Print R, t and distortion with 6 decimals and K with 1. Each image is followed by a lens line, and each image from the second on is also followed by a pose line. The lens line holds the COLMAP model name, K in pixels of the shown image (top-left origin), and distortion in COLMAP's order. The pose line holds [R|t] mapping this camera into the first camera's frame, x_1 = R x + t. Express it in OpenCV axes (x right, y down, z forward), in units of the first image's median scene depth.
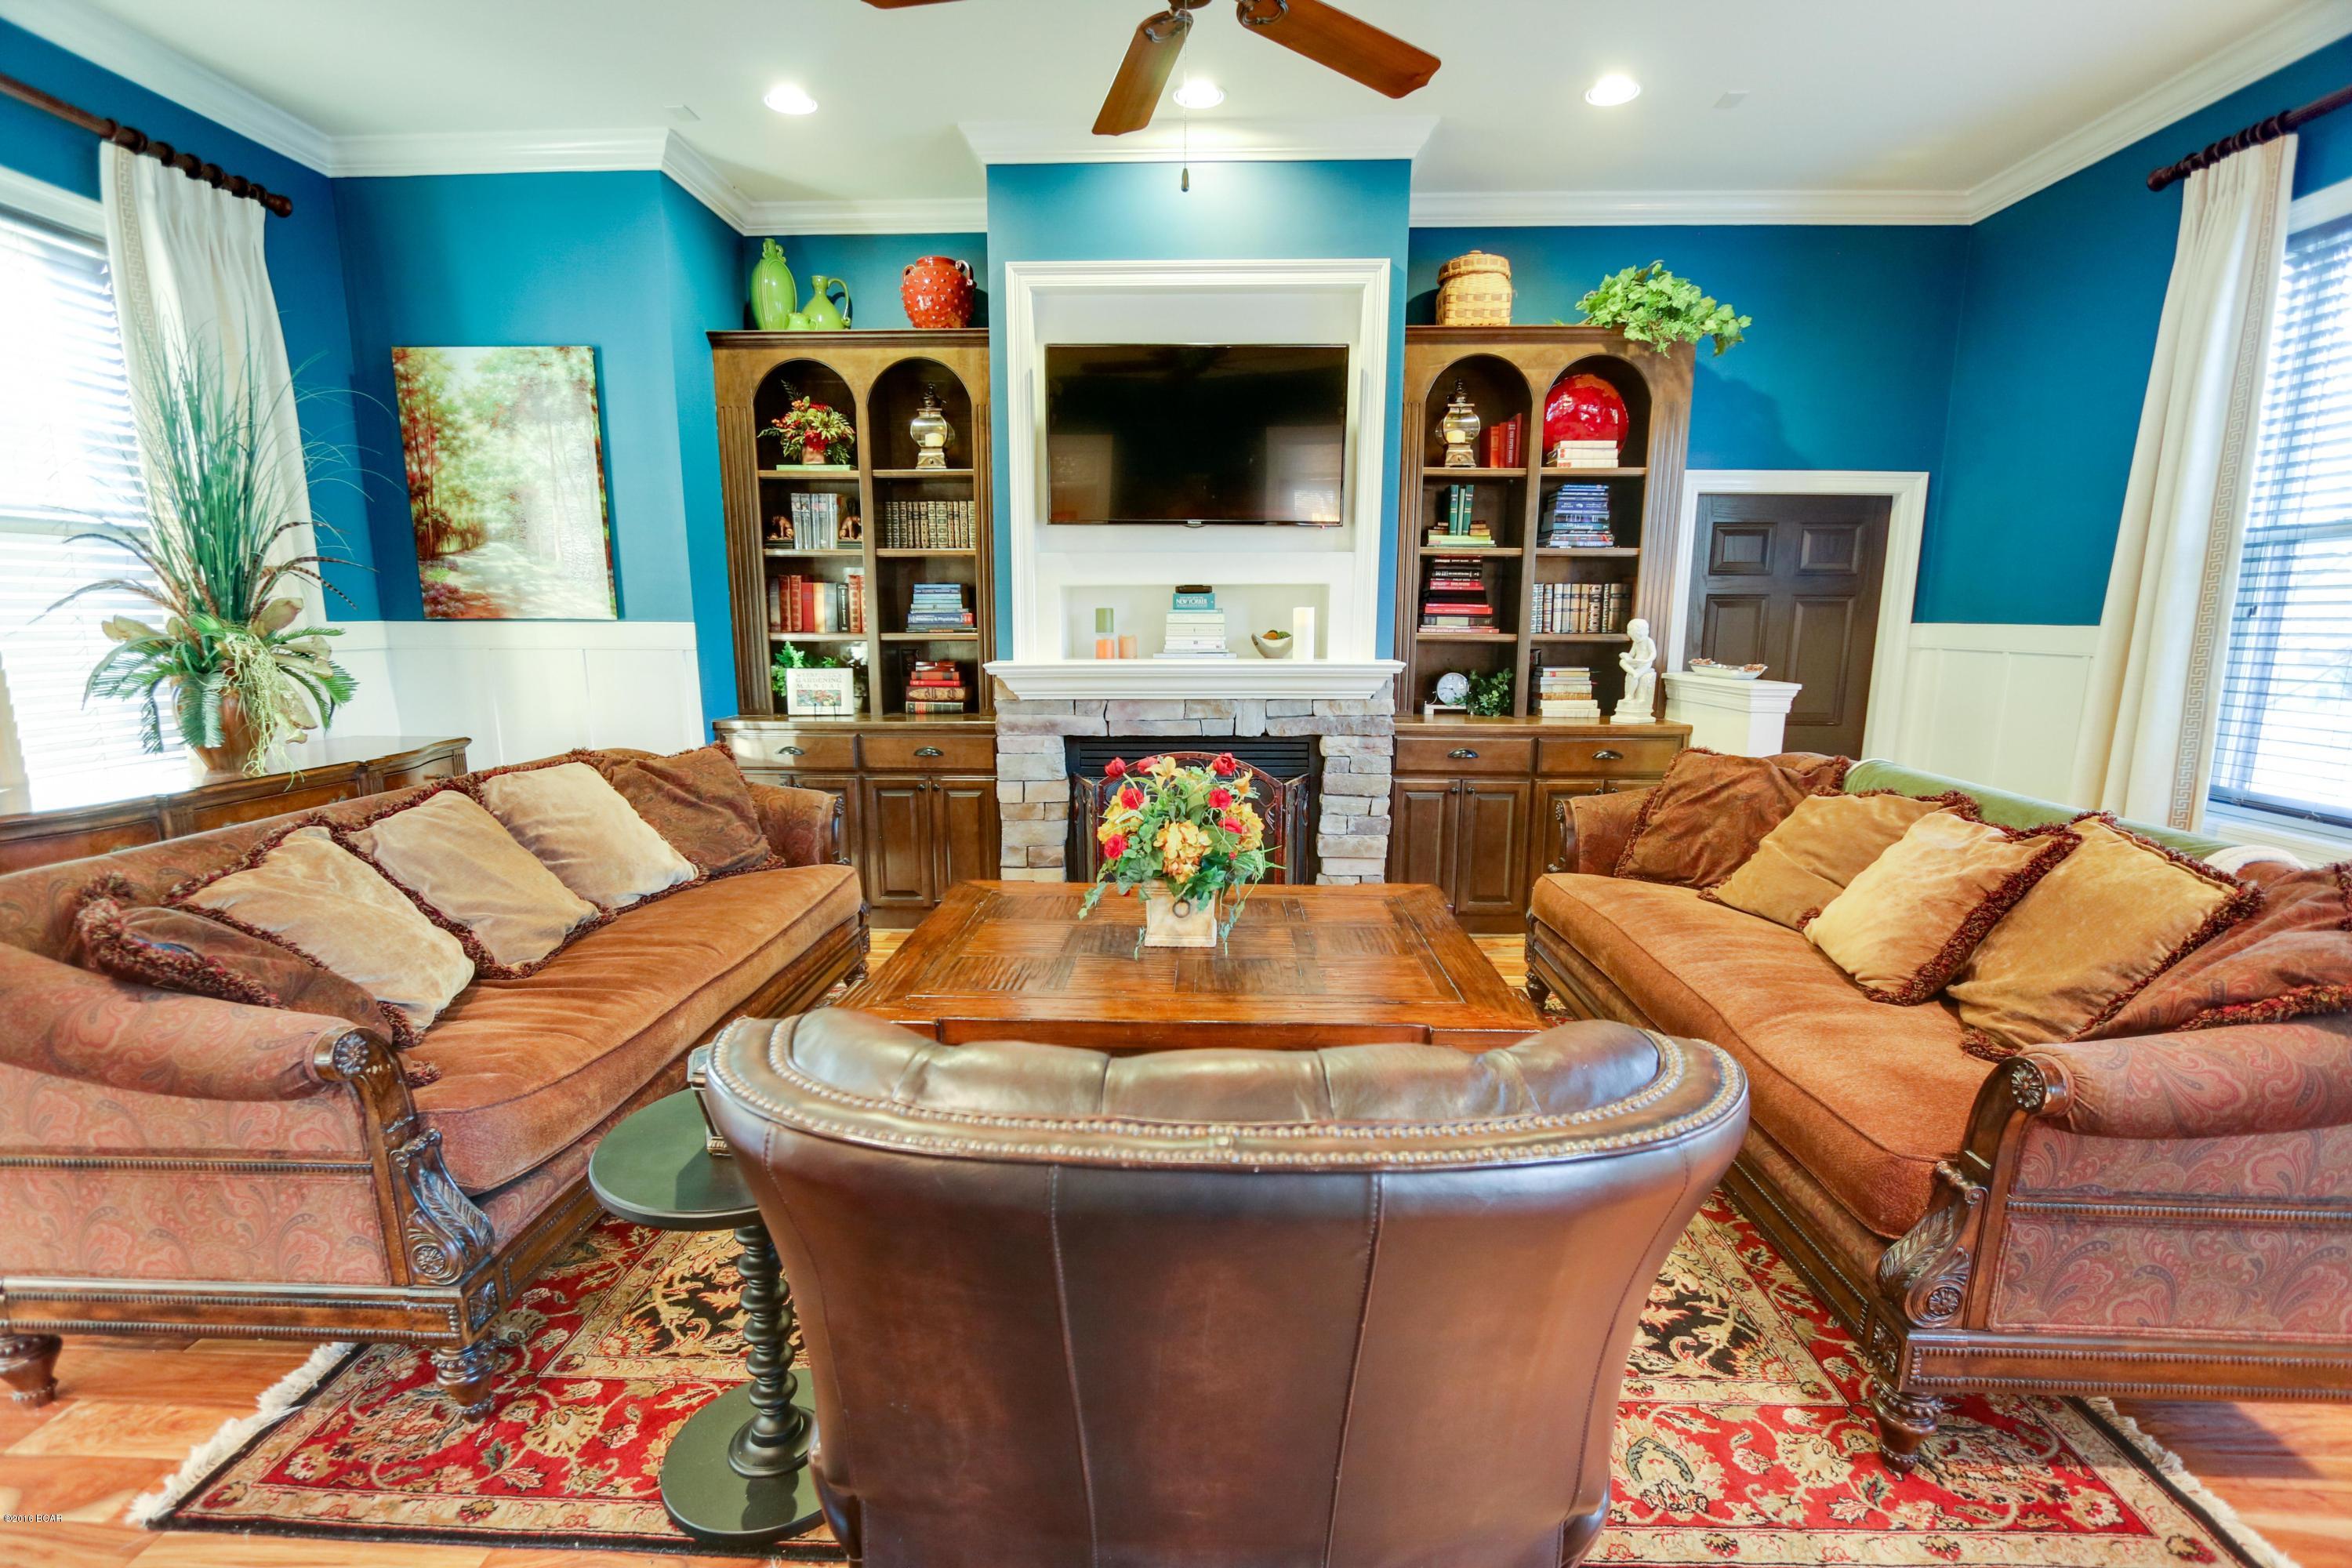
lens RADIAL K [[1066.5, 0, 1179.9], [0, 1066.5, 800.3], [0, 0, 1]] dist [-0.014720, 0.000472]
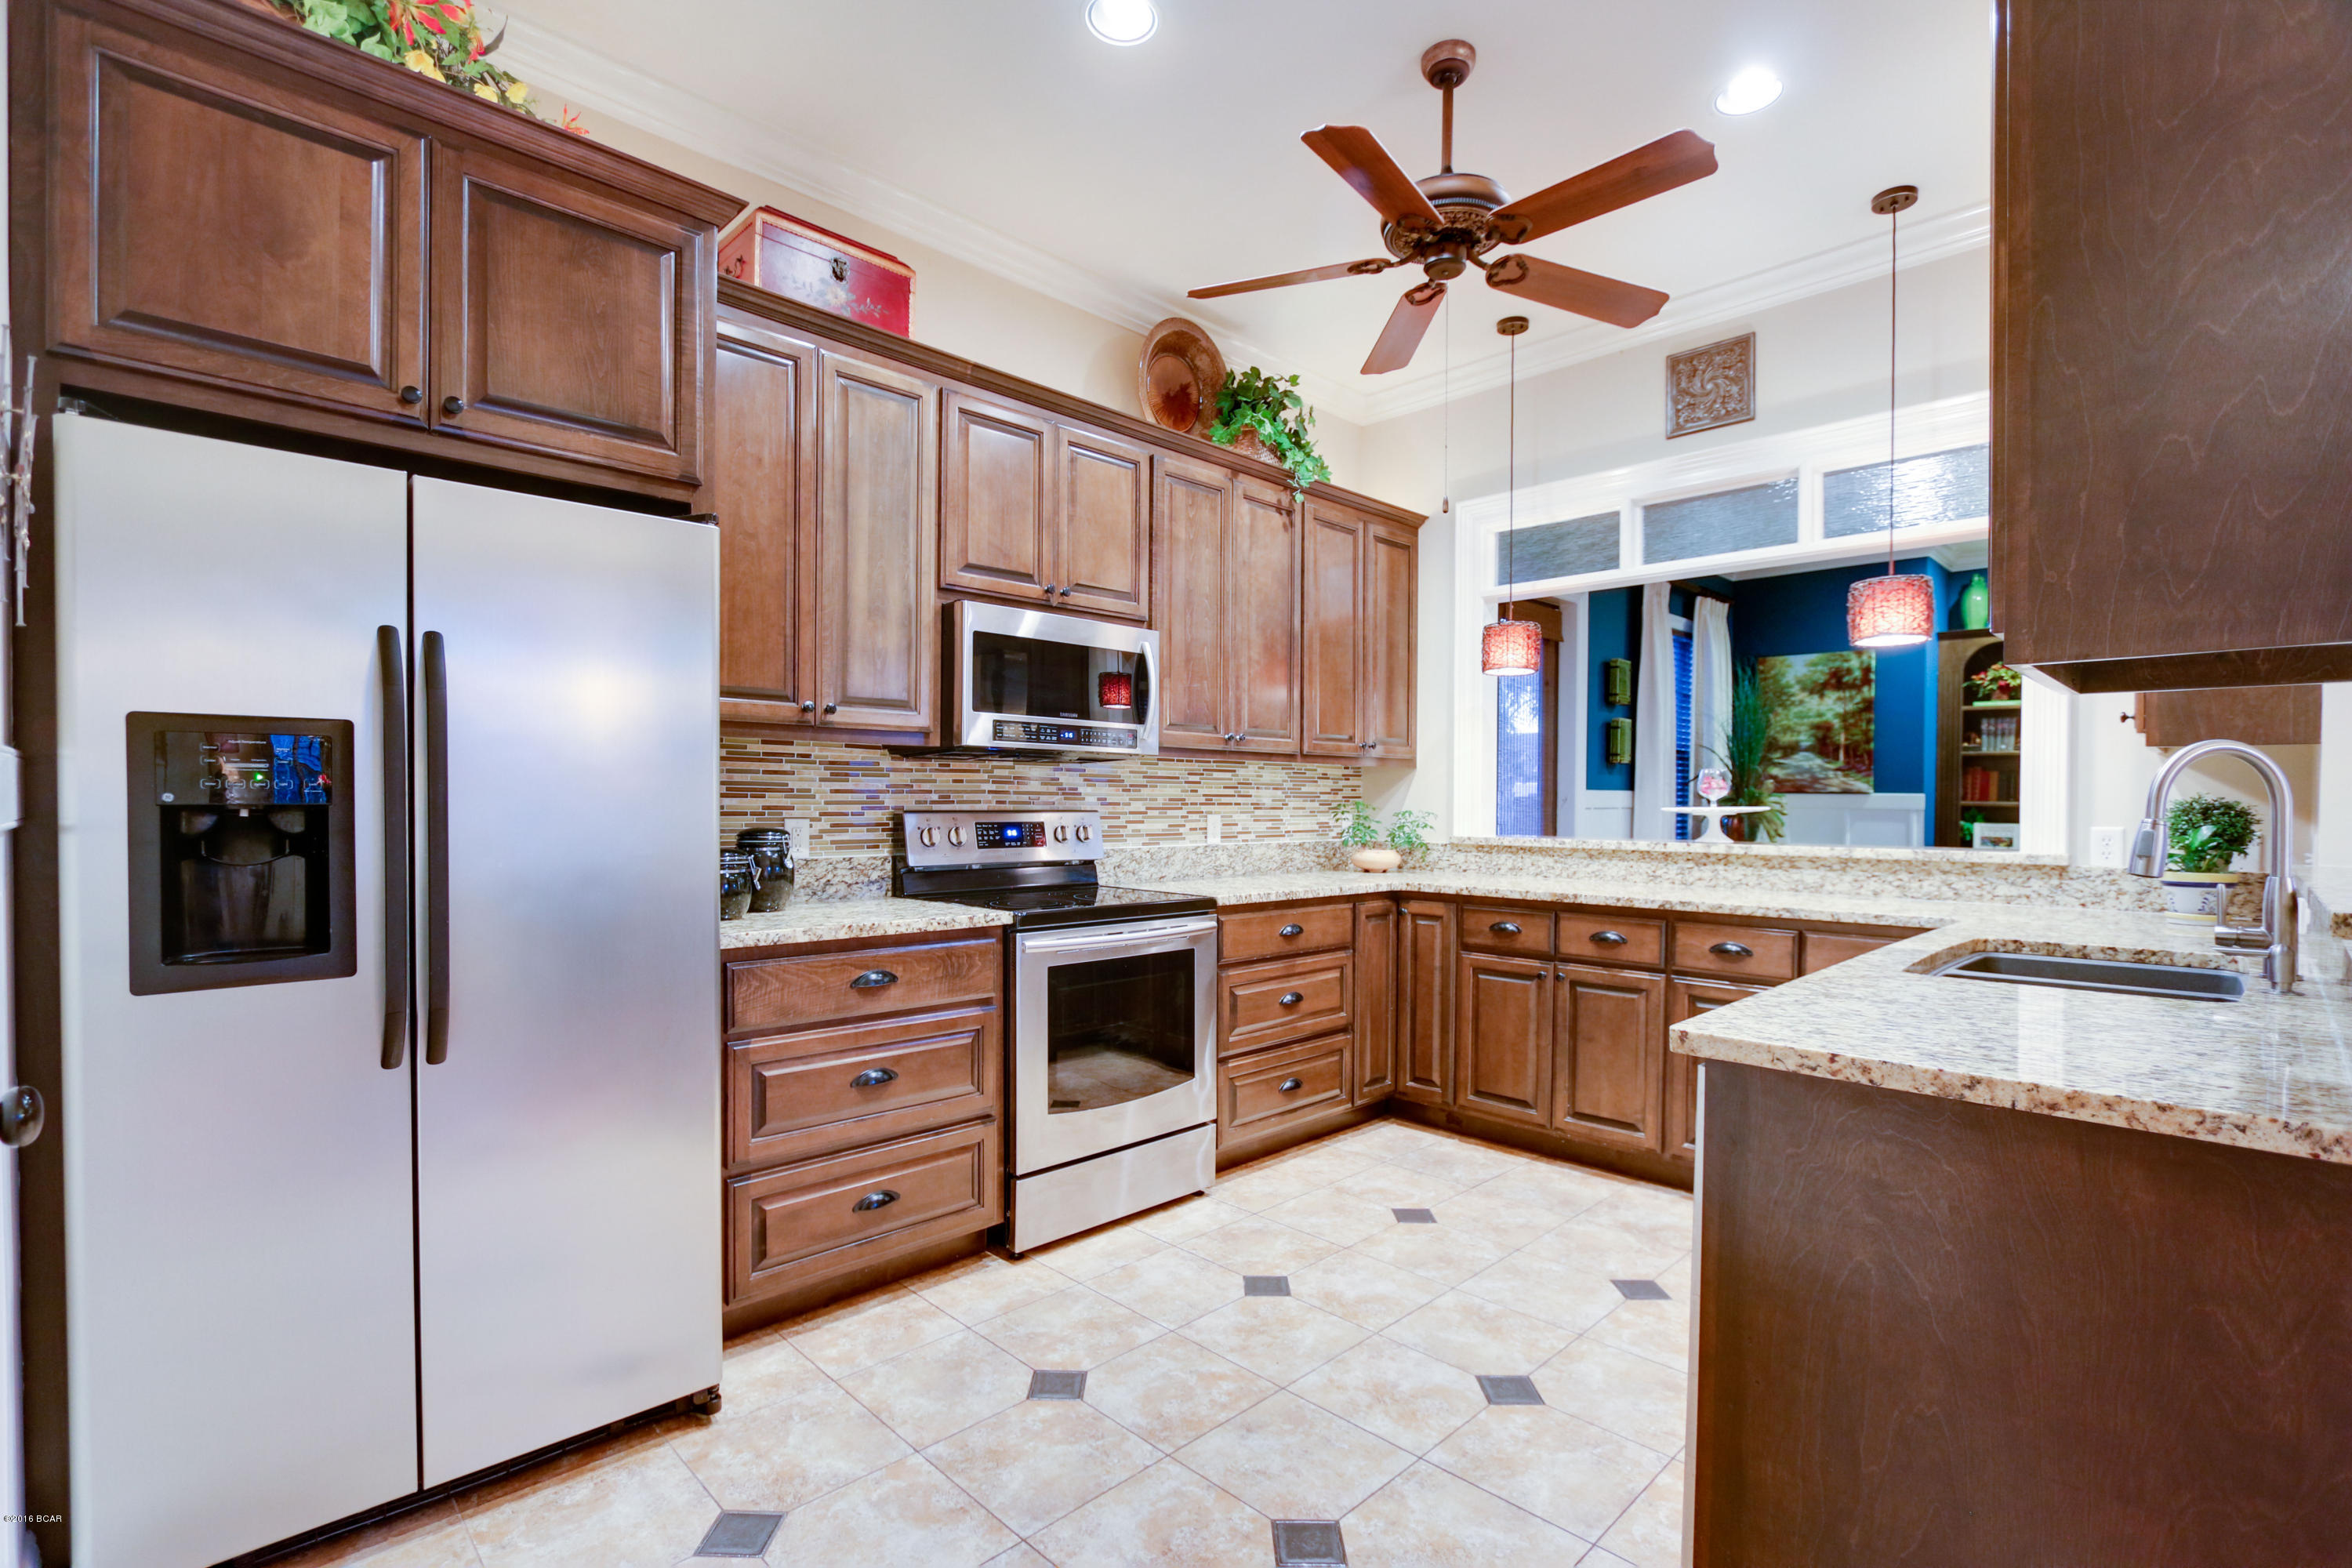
lens RADIAL K [[1078.6, 0, 1174.9], [0, 1078.6, 809.7], [0, 0, 1]] dist [-0.011998, 0.000574]
pose [[0.725108, 0.011598, -0.688537, -0.138633], [-0.120106, 0.986663, -0.109866, 0.201878], [0.678080, 0.162362, 0.716831, -1.112309]]
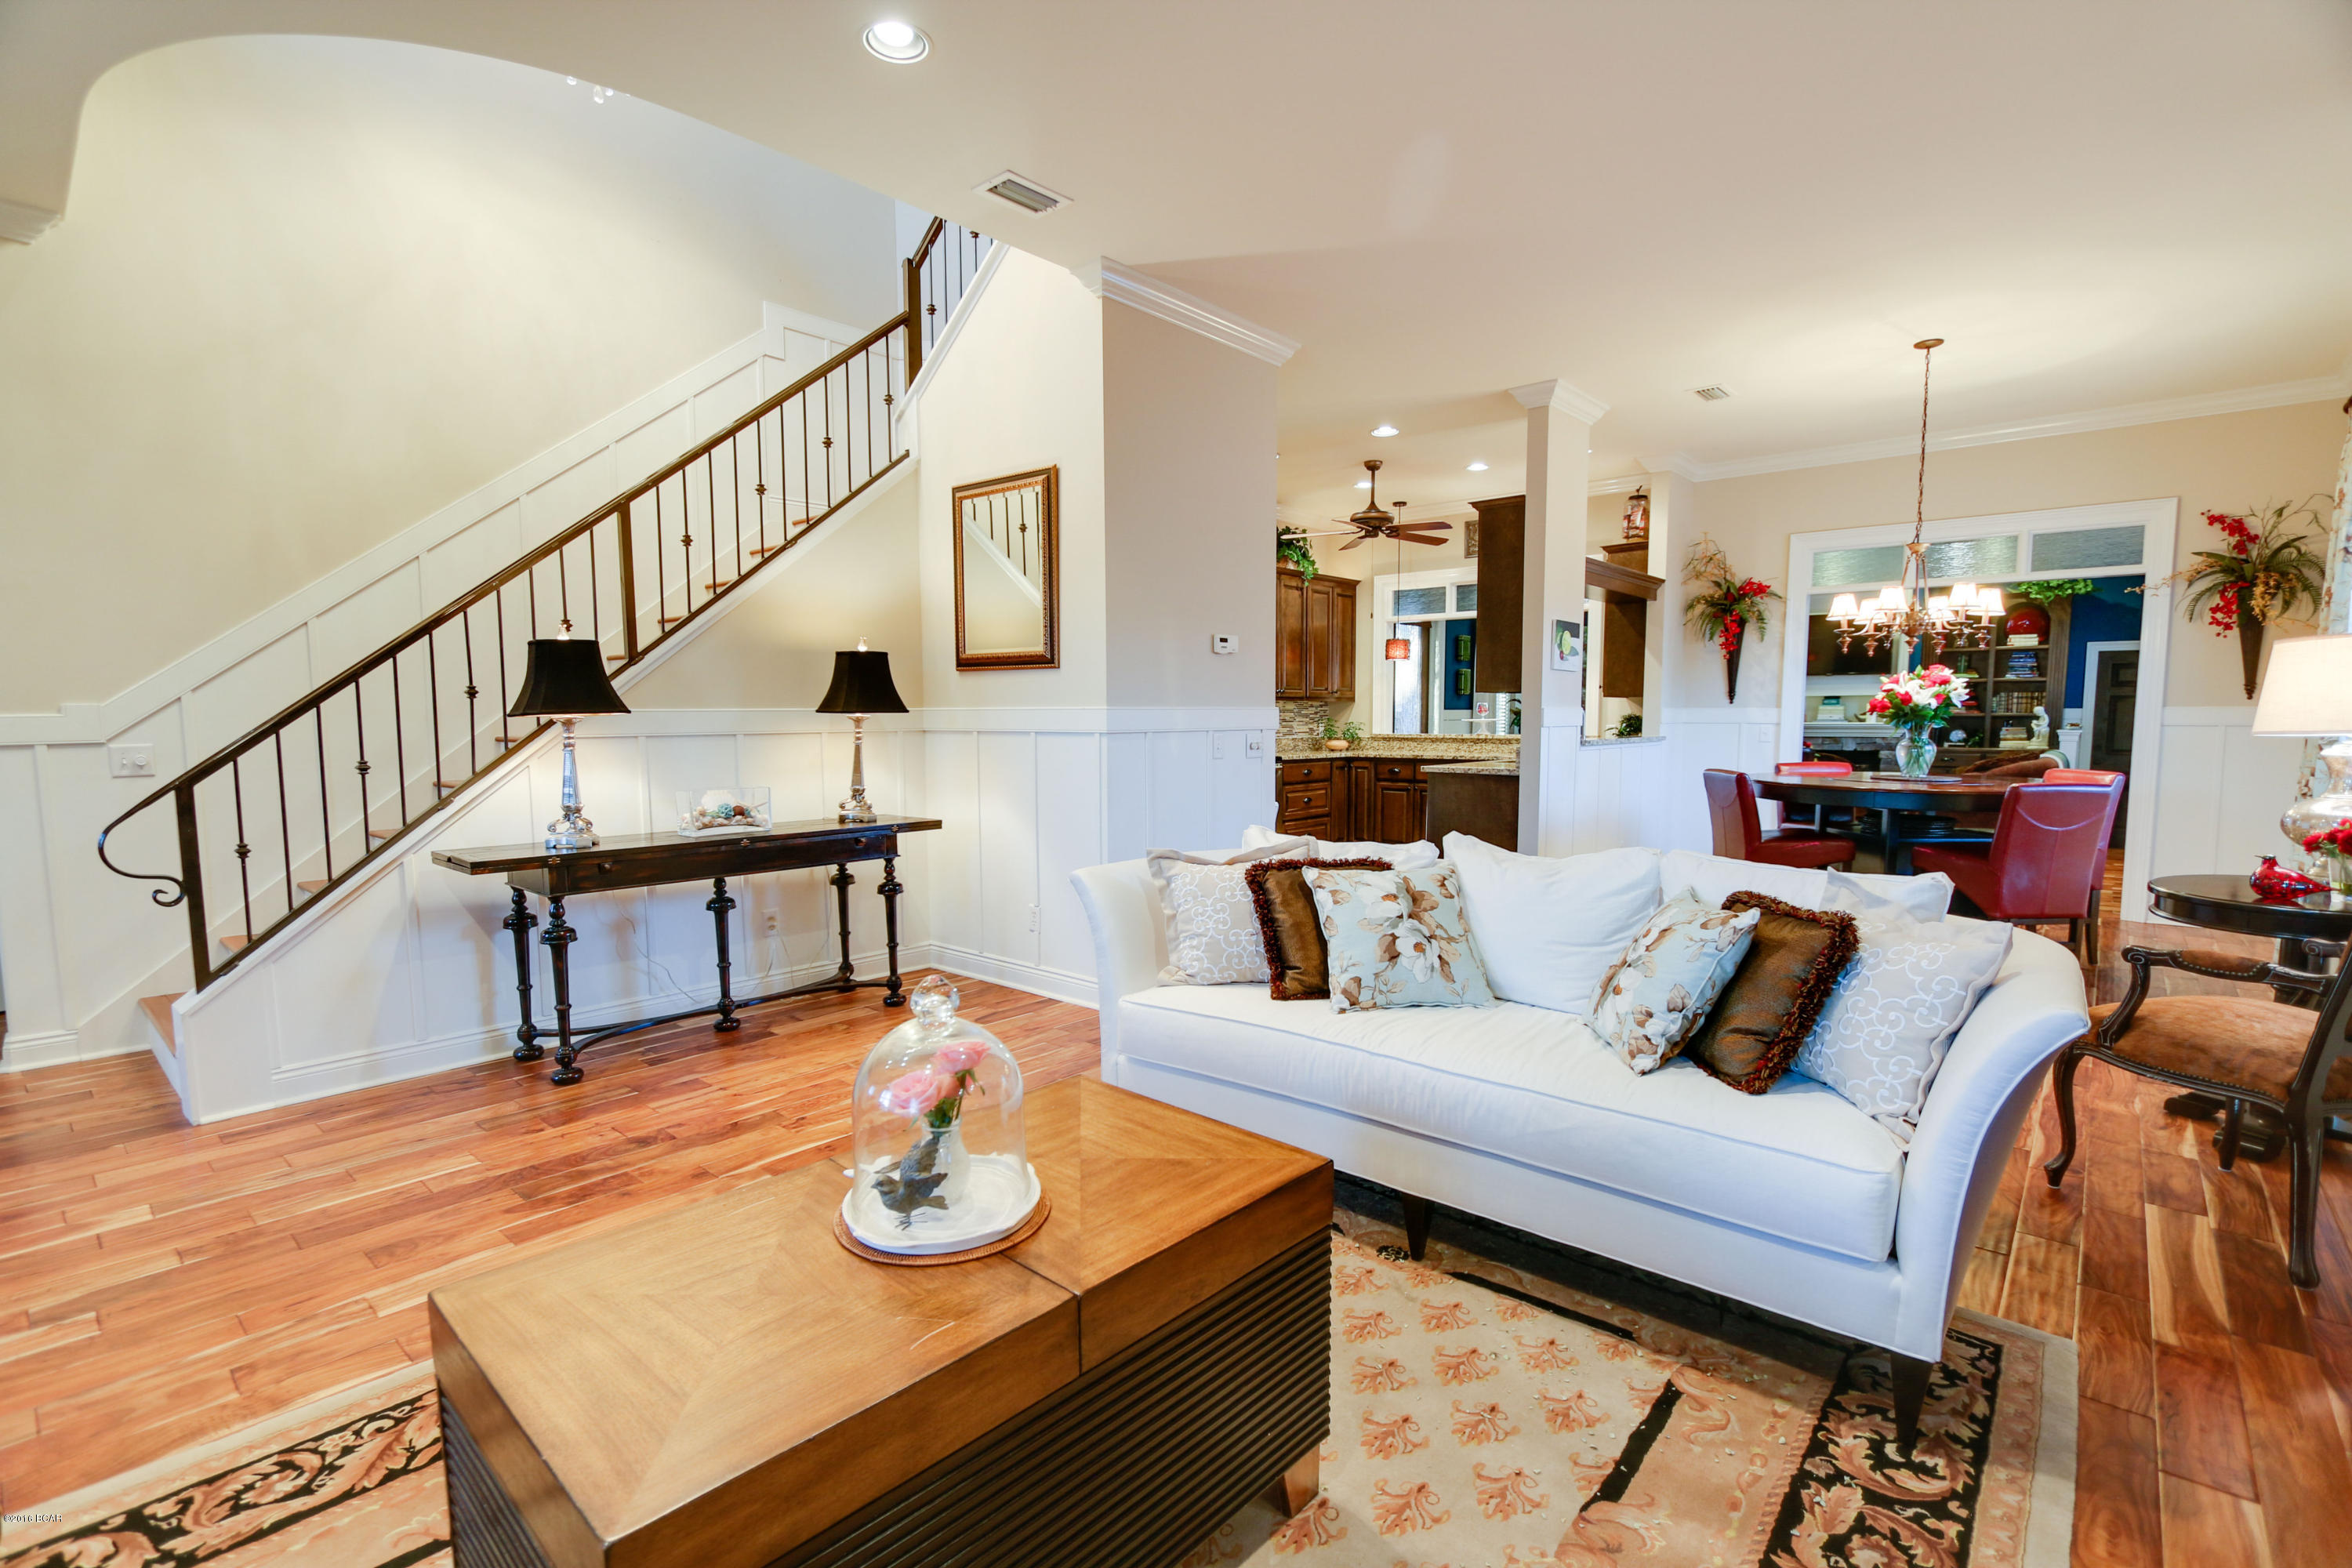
lens RADIAL K [[1078.6, 0, 1174.9], [0, 1078.6, 809.7], [0, 0, 1]] dist [-0.011998, 0.000574]
pose [[0.774512, 0.049977, -0.630582, 0.471345], [-0.099899, 0.994028, -0.043919, 0.385976], [0.624621, 0.097010, 0.774879, -2.209317]]
